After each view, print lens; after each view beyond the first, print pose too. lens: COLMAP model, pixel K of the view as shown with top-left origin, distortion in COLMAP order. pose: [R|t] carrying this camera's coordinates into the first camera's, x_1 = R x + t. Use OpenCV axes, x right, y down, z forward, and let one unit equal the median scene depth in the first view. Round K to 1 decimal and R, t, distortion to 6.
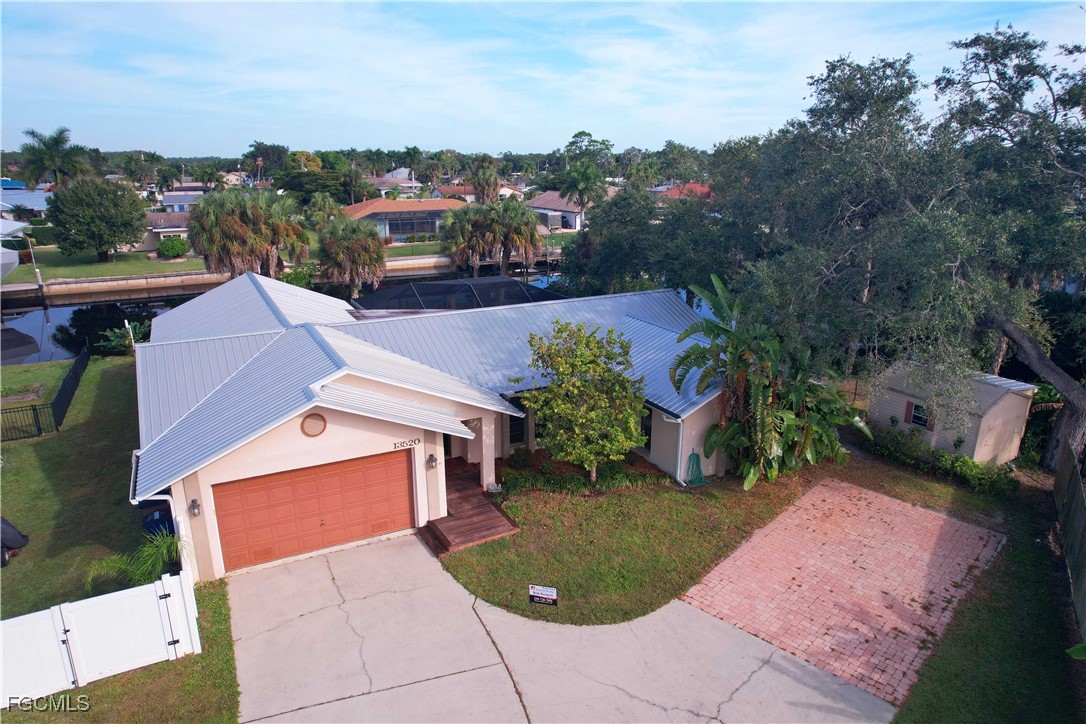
lens RADIAL K [[695.0, 0, 550.7], [0, 695.0, 363.3], [0, 0, 1]] dist [-0.081831, 0.070770]
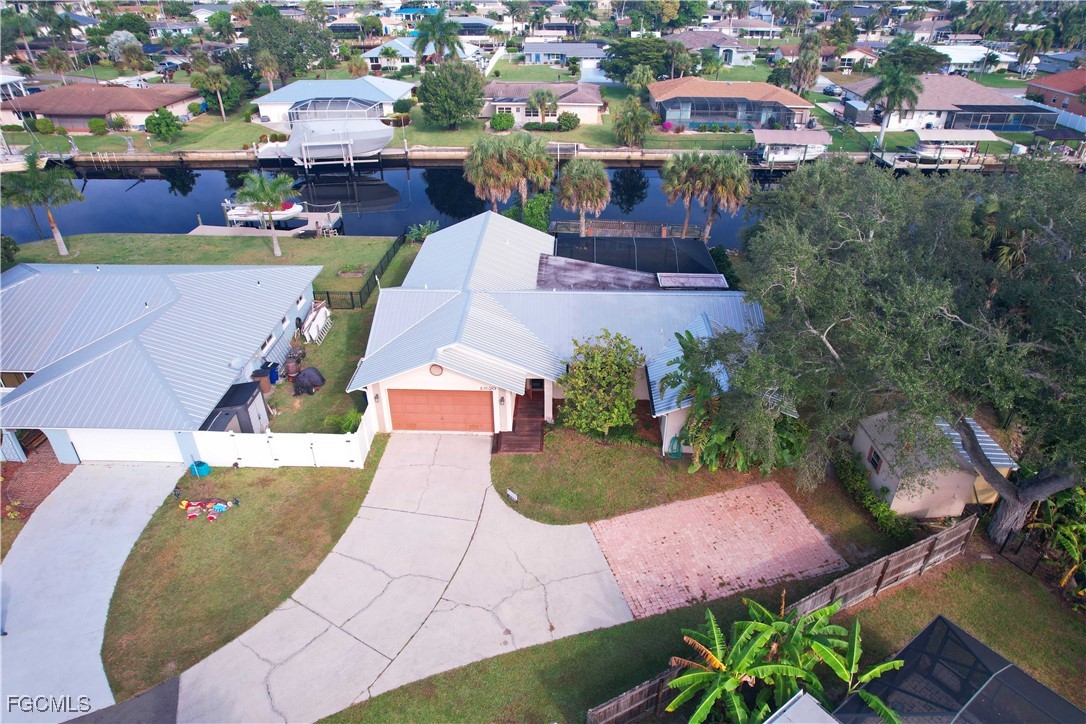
lens RADIAL K [[695.0, 0, 550.7], [0, 695.0, 363.3], [0, 0, 1]] dist [-0.081831, 0.070770]
pose [[0.868046, 0.252003, -0.427773, 0.624229], [-0.140993, 0.951257, 0.274283, -0.420914], [0.476042, -0.177778, 0.861266, -0.392647]]
